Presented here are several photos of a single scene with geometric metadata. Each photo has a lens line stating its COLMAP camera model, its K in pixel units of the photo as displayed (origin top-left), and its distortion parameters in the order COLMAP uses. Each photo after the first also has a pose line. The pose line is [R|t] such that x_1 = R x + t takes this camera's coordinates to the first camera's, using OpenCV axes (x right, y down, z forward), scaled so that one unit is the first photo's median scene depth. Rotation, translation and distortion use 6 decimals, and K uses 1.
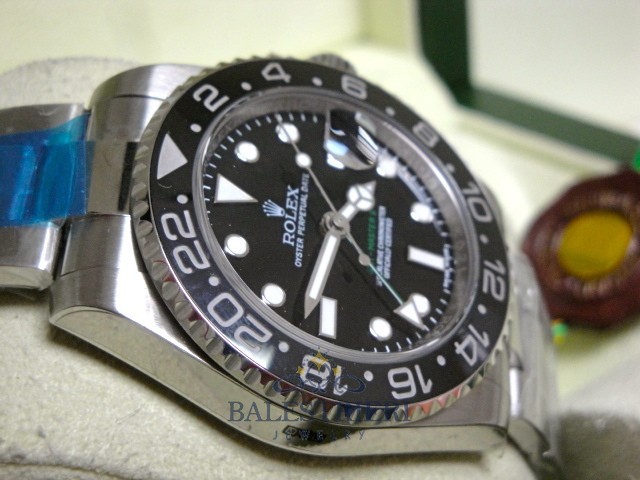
lens RADIAL K [[1416.7, 0, 320.0], [0, 1416.7, 240.0], [0, 0, 1]] dist [0.168907, 0.277606]
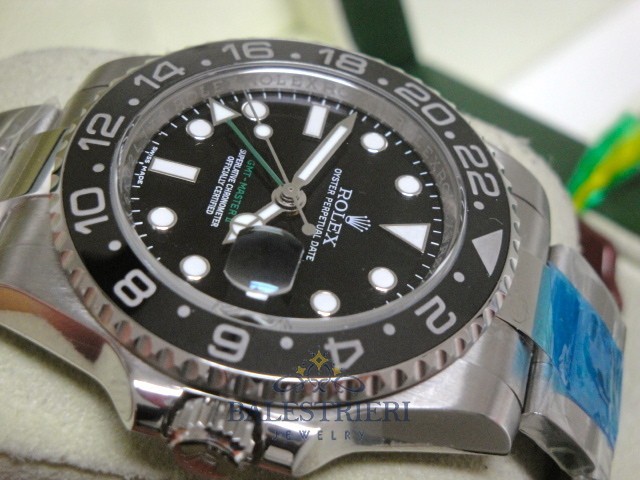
lens RADIAL K [[1416.7, 0, 320.0], [0, 1416.7, 240.0], [0, 0, 1]] dist [0.168907, 0.277606]
pose [[-0.813880, -0.474552, -0.335261, 0.285703], [-0.167543, -0.360824, 0.917462, -0.853077], [-0.556353, 0.802874, 0.214160, 0.825742]]
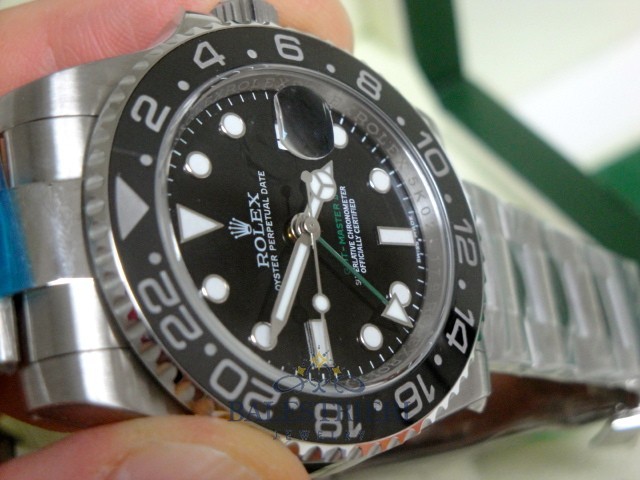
lens RADIAL K [[1416.7, 0, 320.0], [0, 1416.7, 240.0], [0, 0, 1]] dist [0.168907, 0.277606]
pose [[0.969331, -0.160693, 0.185946, -0.150984], [0.099697, 0.948677, 0.300122, -0.277244], [-0.224630, -0.272379, 0.935602, 0.149466]]
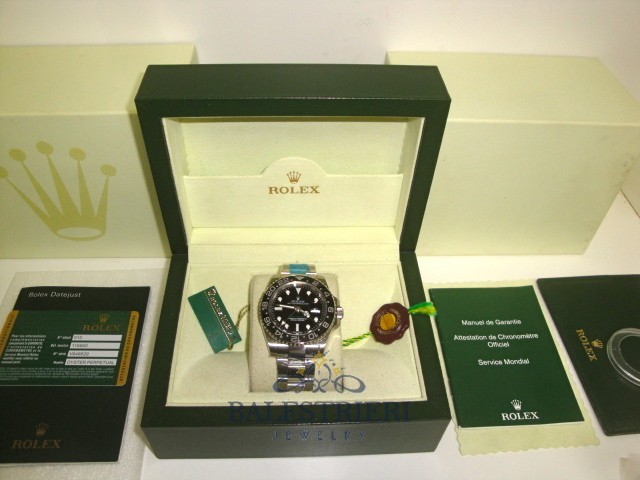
lens RADIAL K [[527.4, 0, 311.1], [0, 527.4, 240.1], [0, 0, 1]] dist [-0.154615, 0.091389]
pose [[0.055201, 0.545063, -0.836576, 1.572029], [-0.832082, 0.488229, 0.263197, -0.719101], [0.551900, 0.681571, 0.480488, -0.122638]]
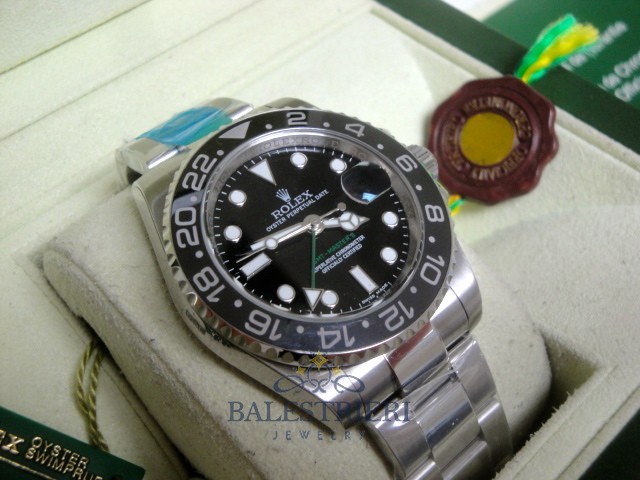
lens RADIAL K [[826.1, 0, 320.0], [0, 826.1, 240.0], [0, 0, 1]] dist [0.027565, 0.037295]
pose [[0.692269, 0.381550, -0.612522, 0.533173], [-0.489784, 0.871781, -0.010505, 0.009555], [0.529976, 0.307276, 0.790384, 0.357019]]
